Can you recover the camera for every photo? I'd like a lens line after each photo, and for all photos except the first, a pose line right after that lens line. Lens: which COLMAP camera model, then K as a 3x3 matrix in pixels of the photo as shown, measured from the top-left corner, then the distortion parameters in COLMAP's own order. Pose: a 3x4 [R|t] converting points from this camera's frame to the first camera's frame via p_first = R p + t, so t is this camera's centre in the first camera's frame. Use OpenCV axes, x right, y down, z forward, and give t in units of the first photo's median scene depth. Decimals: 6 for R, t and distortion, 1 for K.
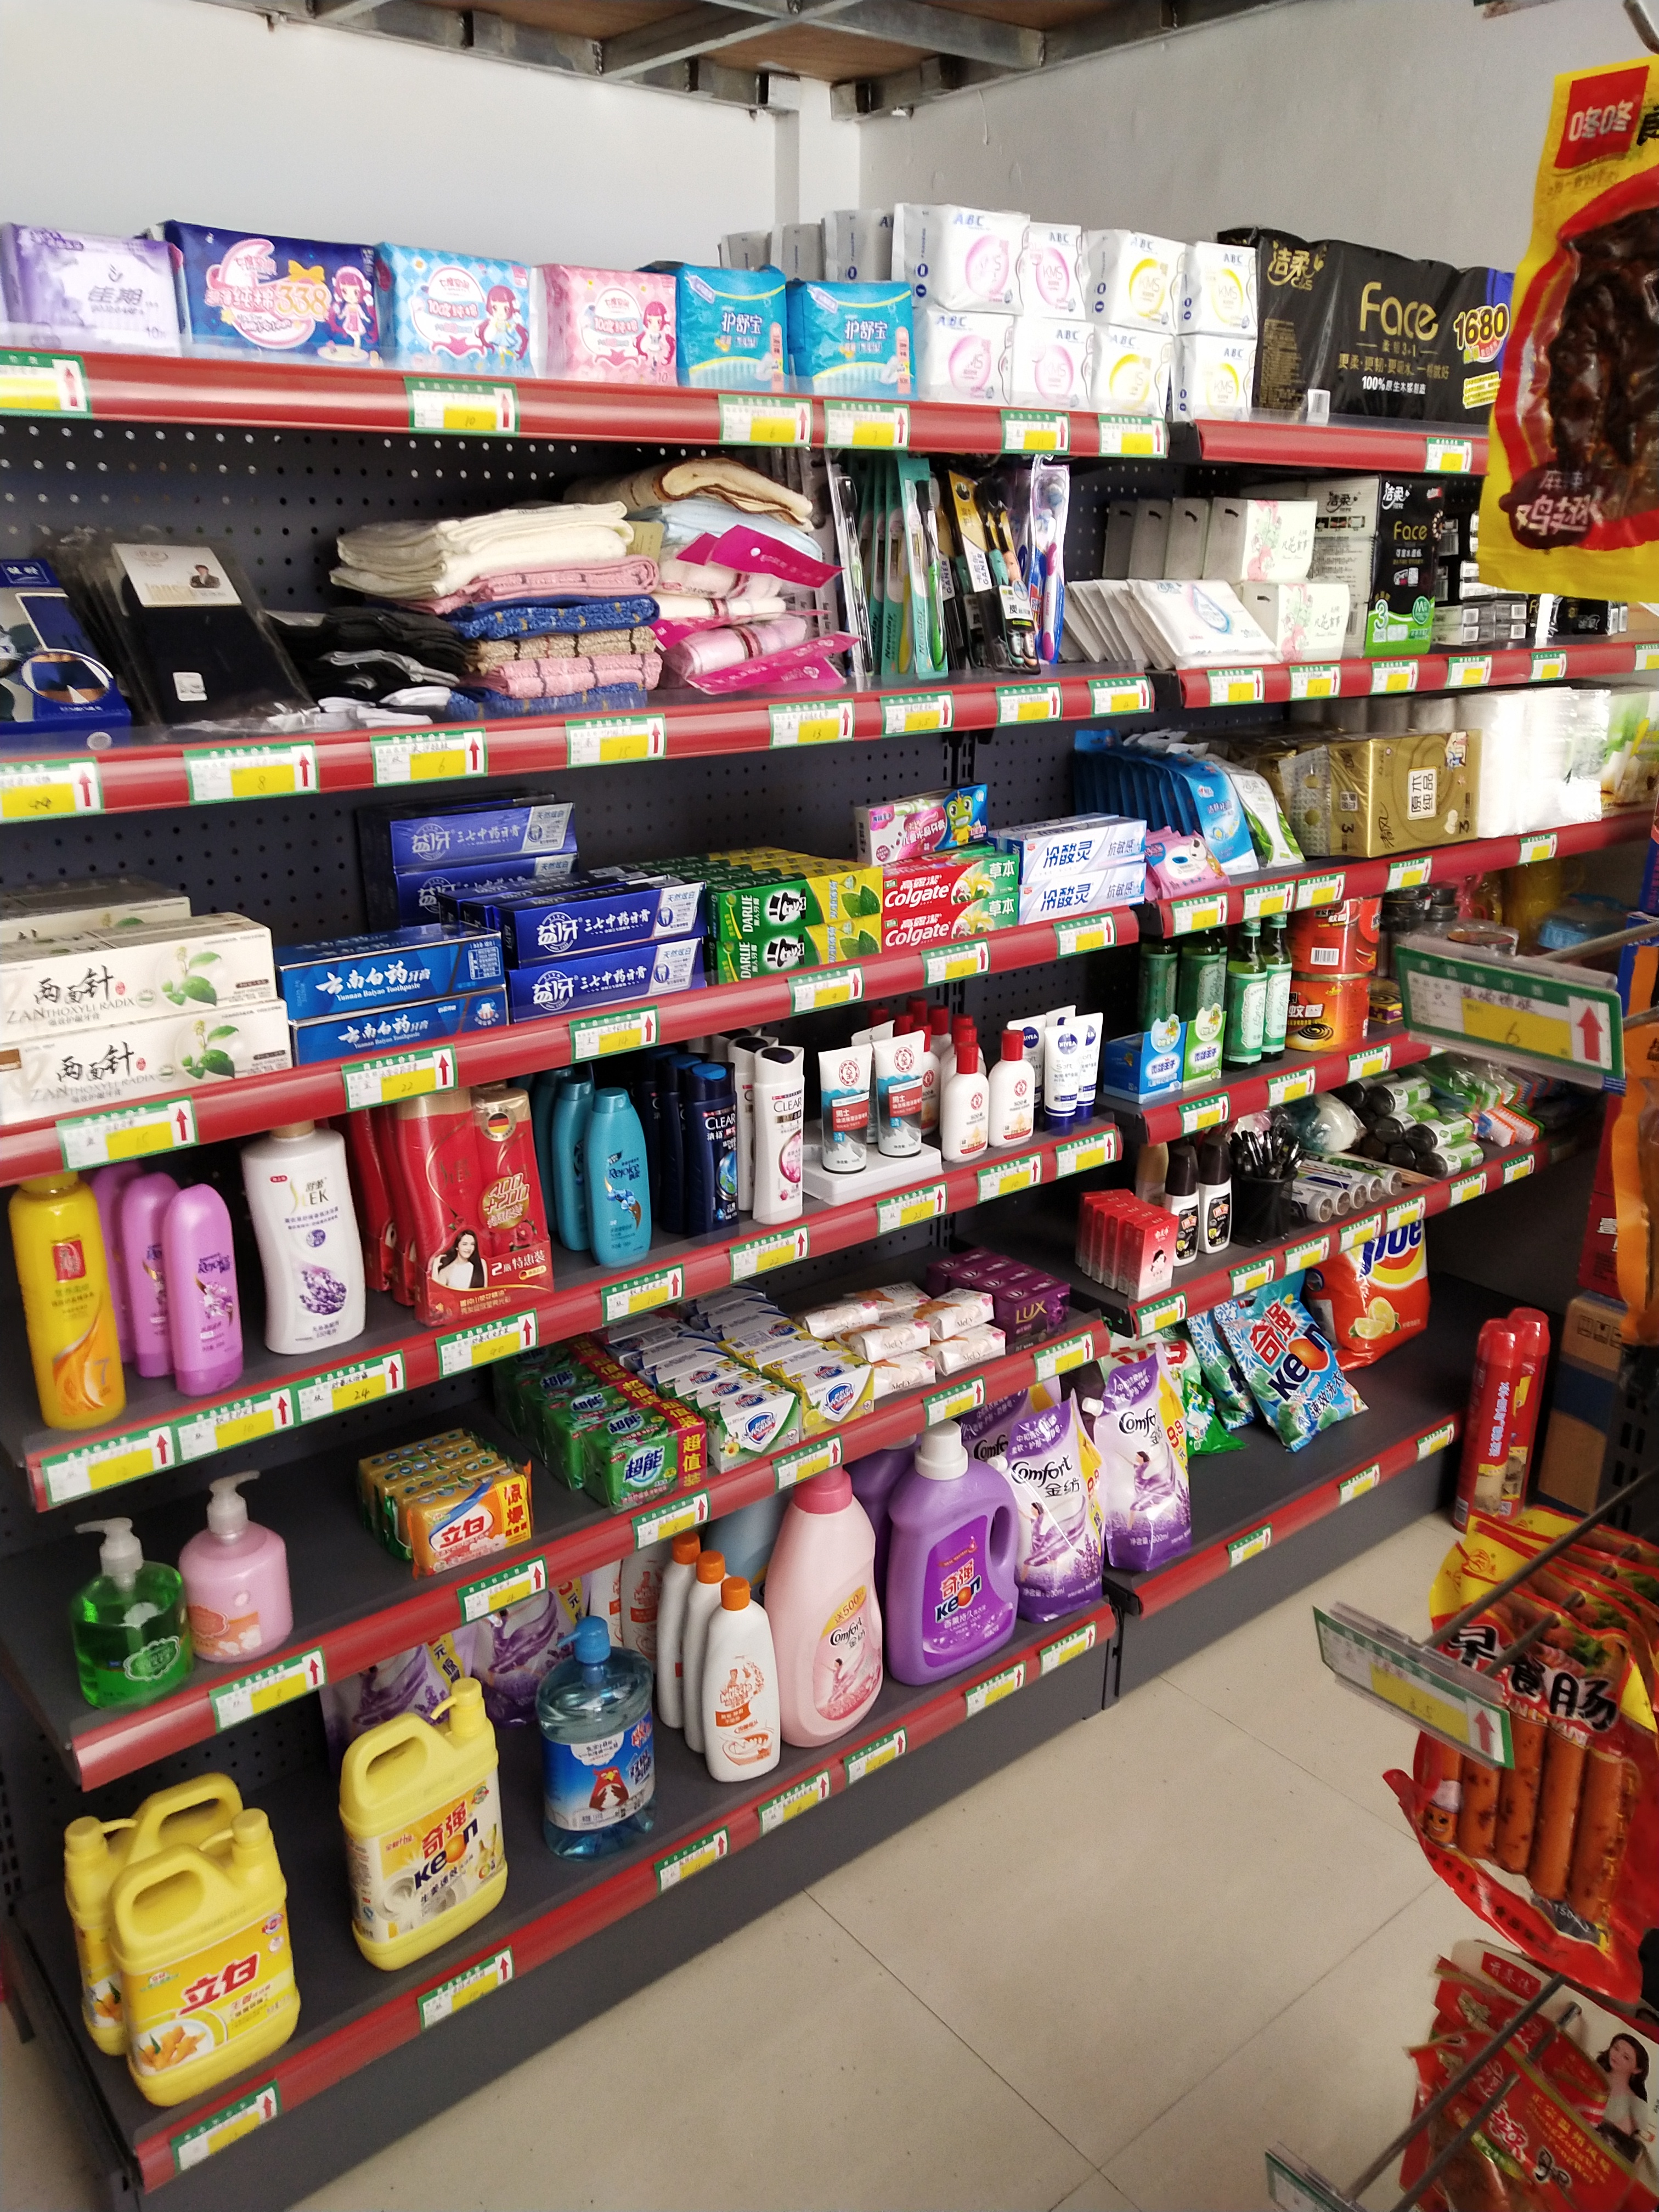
lens RADIAL K [[1728.8, 0, 830.9], [0, 1728.8, 1099.7], [0, 0, 1]] dist [-0.013669, 0.005672]
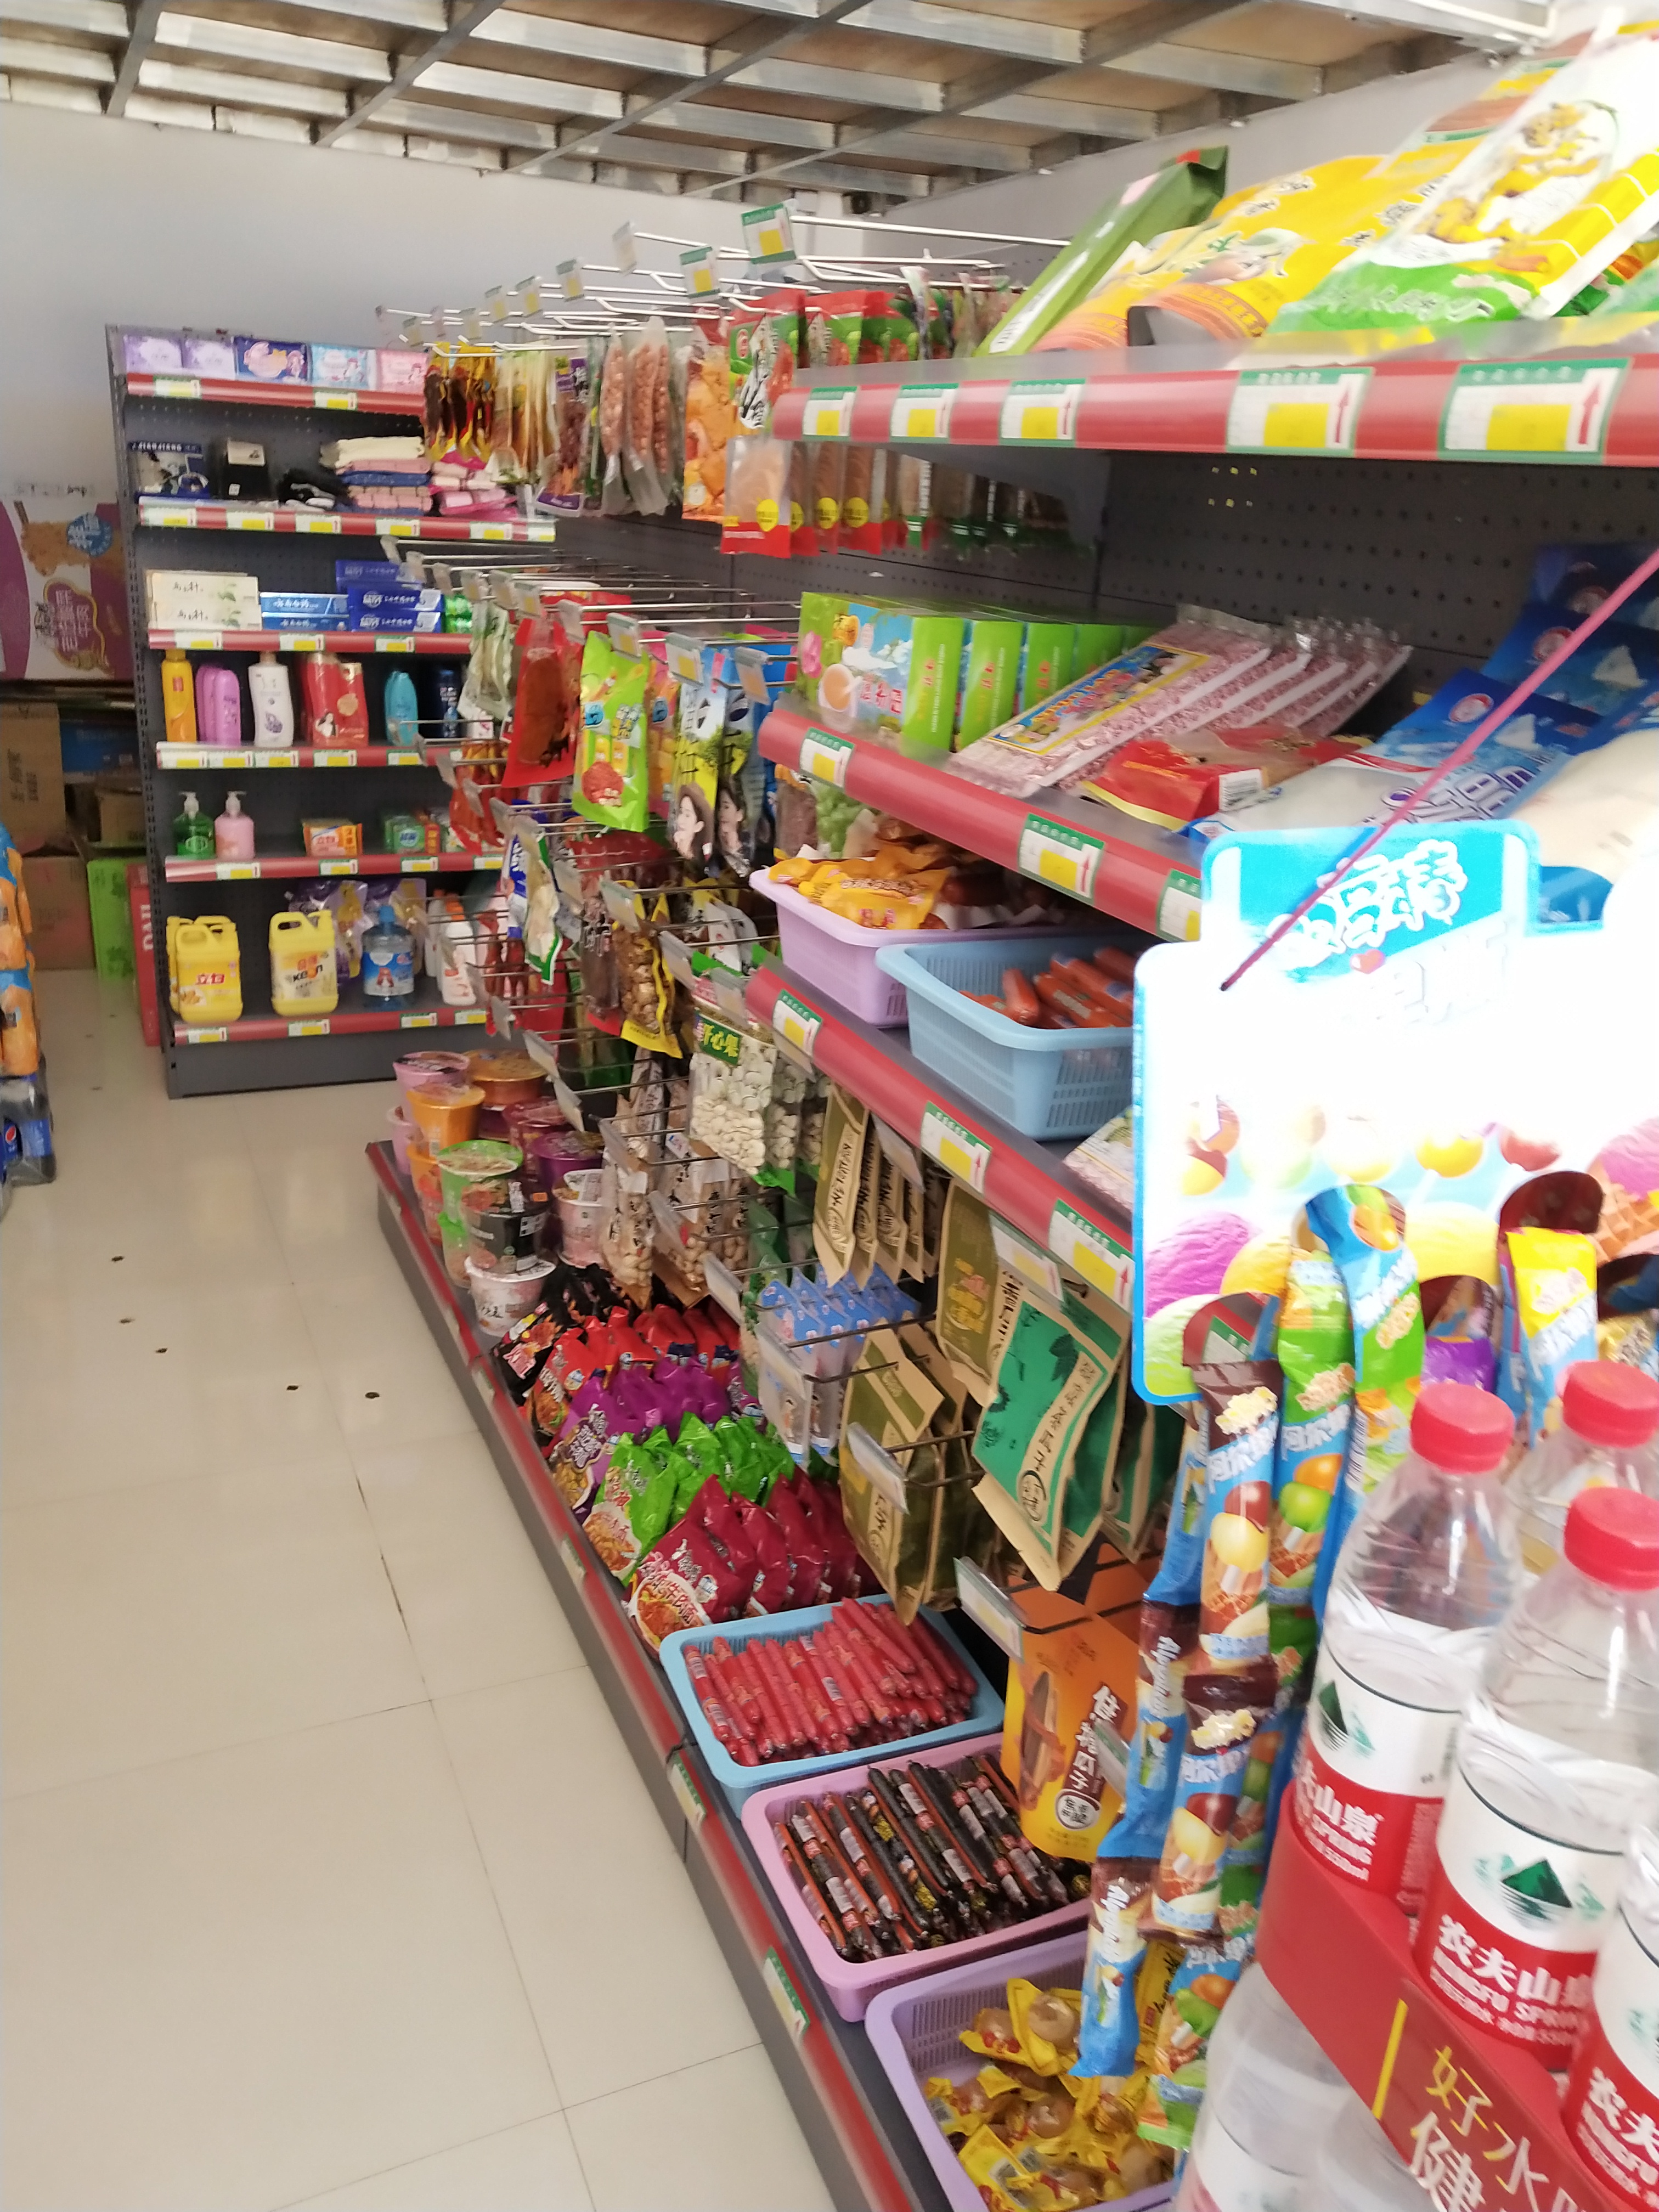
lens RADIAL K [[1728.8, 0, 826.6], [0, 1728.8, 1110.2], [0, 0, 1]] dist [-0.013669, 0.005672]
pose [[0.960135, 0.144826, -0.239094, 1.319291], [-0.140248, 0.989456, 0.036145, 0.509203], [0.241808, -0.001171, 0.970323, -1.467593]]
